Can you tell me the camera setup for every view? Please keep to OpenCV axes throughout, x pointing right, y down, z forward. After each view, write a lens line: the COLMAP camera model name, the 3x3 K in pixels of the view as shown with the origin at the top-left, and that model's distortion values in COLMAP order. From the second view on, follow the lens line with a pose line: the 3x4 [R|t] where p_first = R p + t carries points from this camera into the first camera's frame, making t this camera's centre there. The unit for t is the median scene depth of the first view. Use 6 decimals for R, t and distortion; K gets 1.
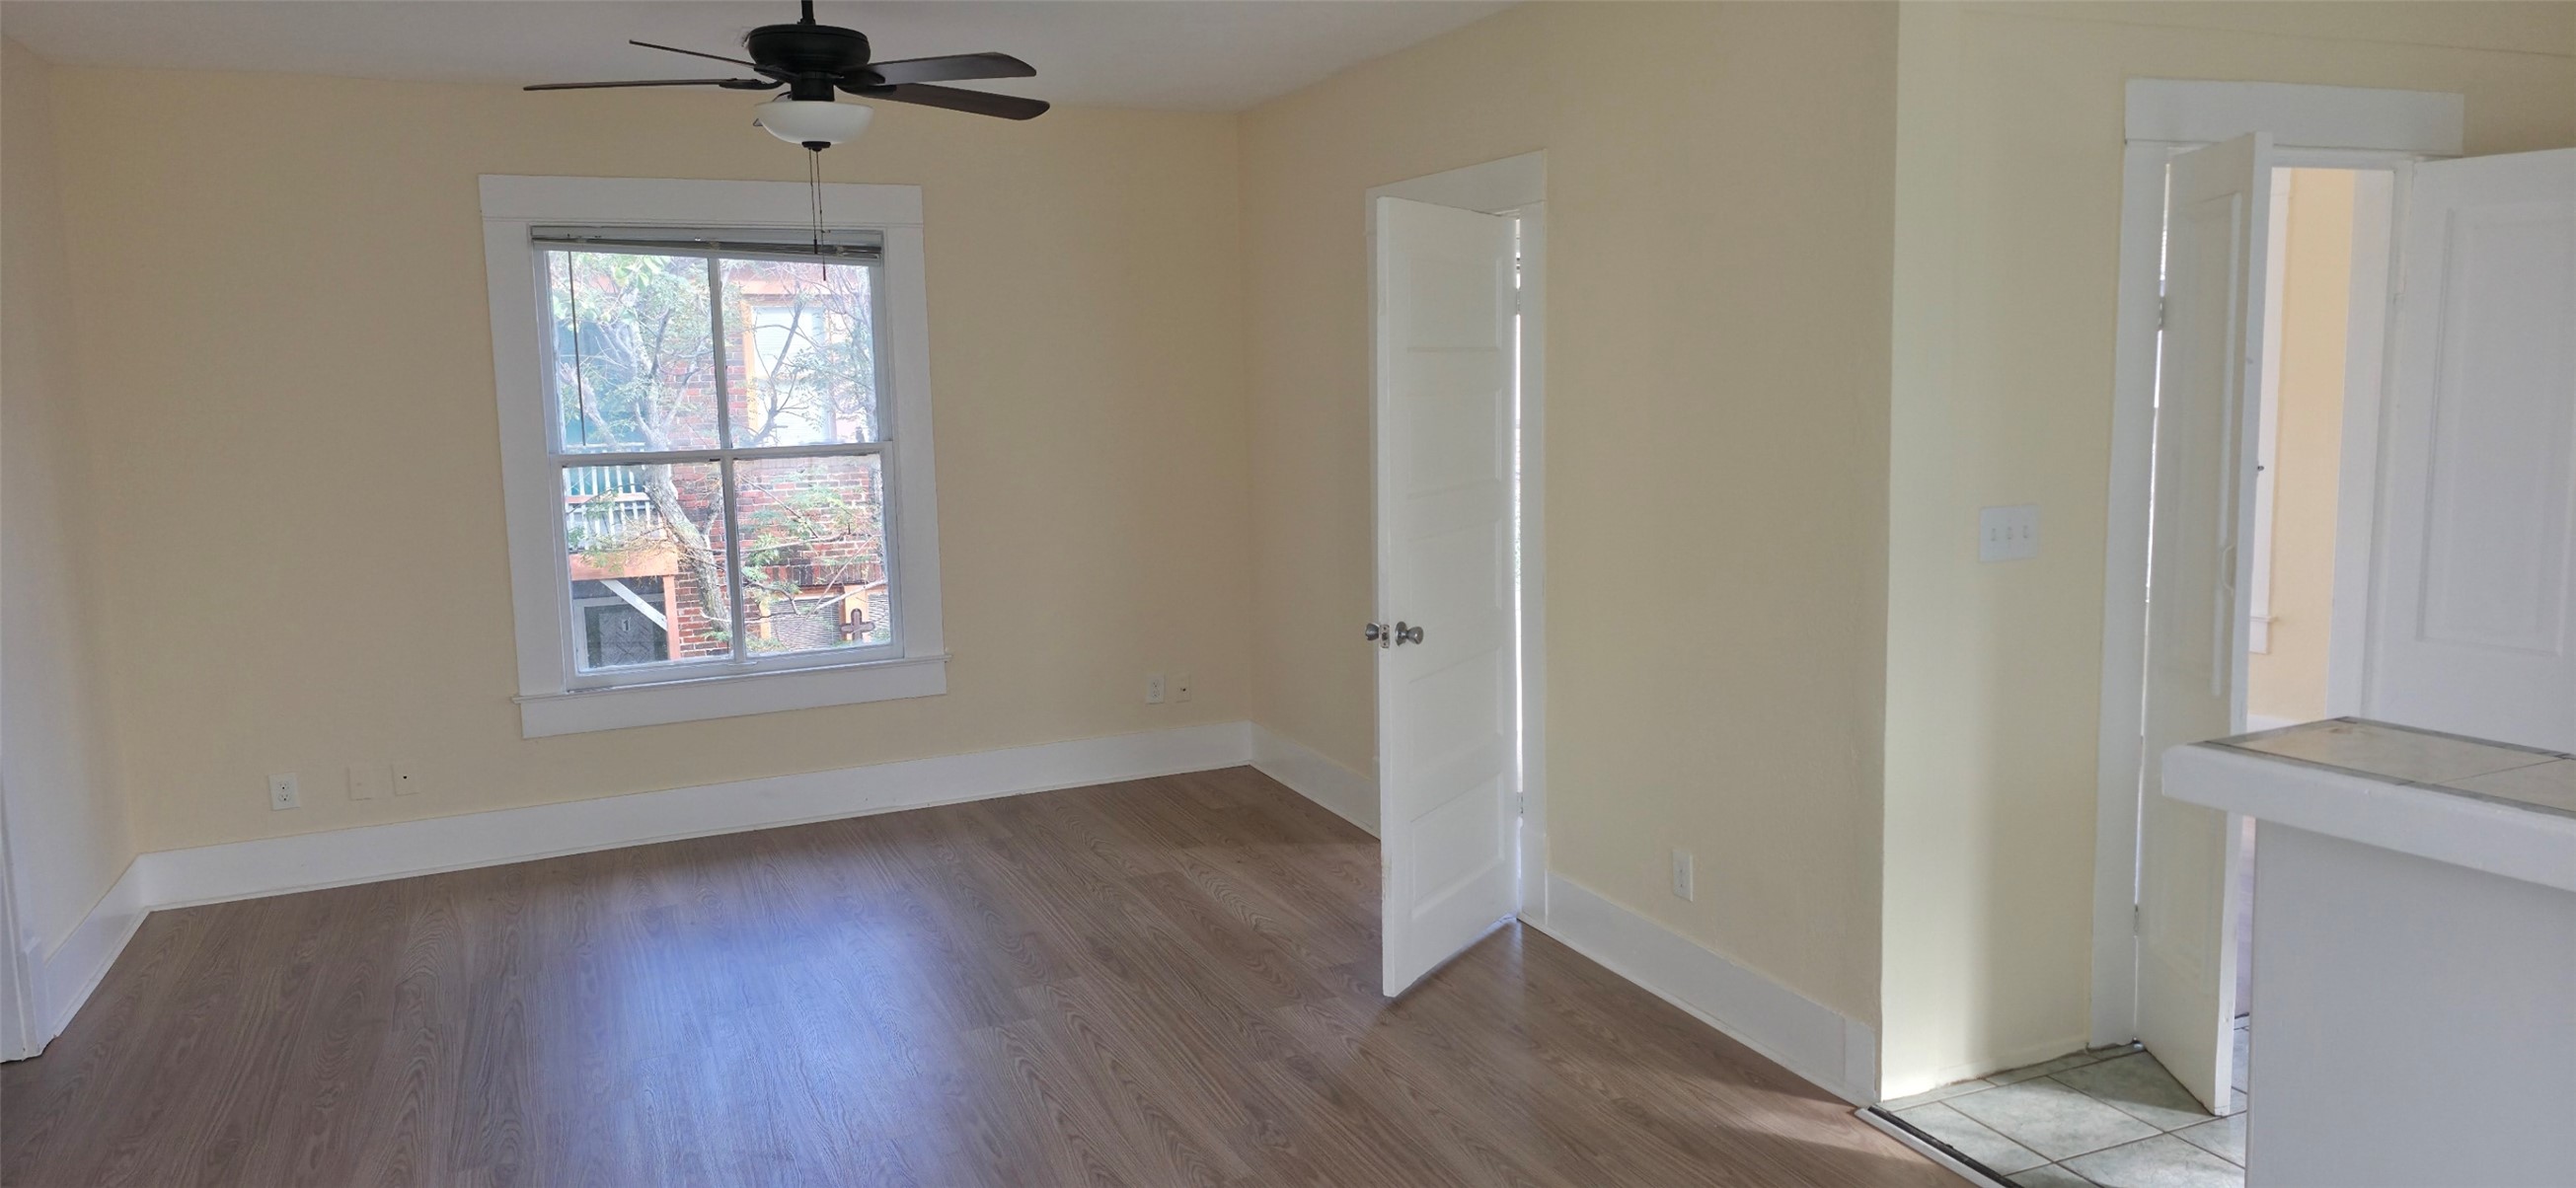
lens RADIAL K [[1678.5, 0, 1284.5], [0, 1678.5, 587.8], [0, 0, 1]] dist [0.001827, -0.002907]
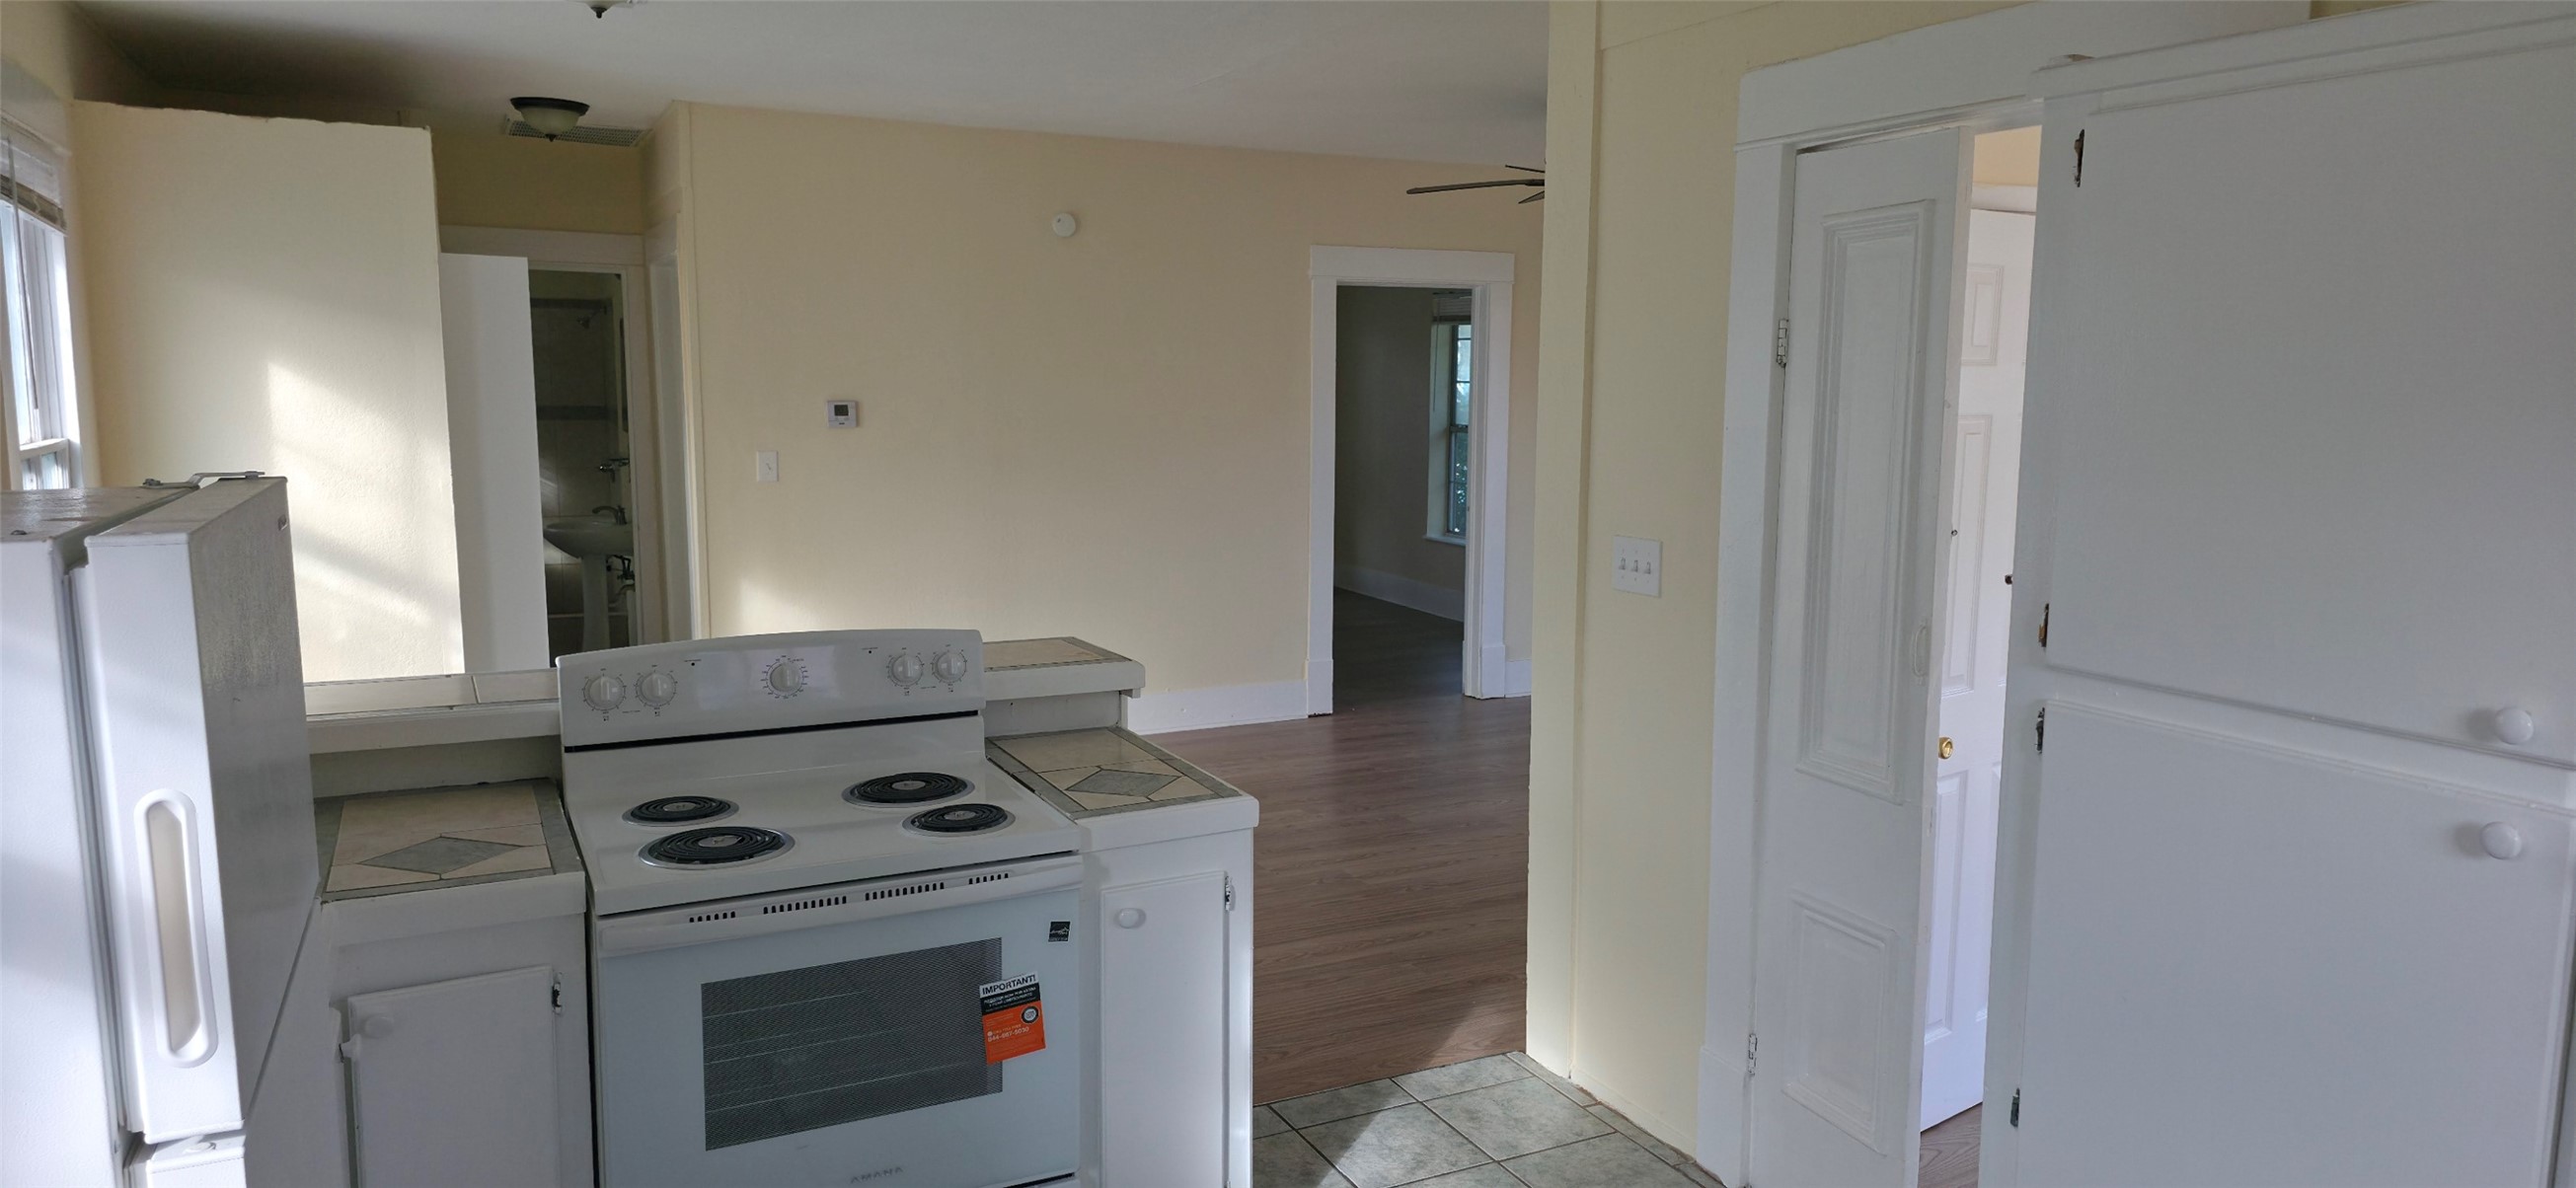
lens RADIAL K [[1678.5, 0, 1282.8], [0, 1678.5, 594.7], [0, 0, 1]] dist [0.001827, -0.002907]
pose [[0.040172, 0.157804, -0.986653, 1.410740], [-0.126369, 0.980324, 0.151647, -0.140839], [0.991170, 0.118590, 0.059323, 0.745946]]
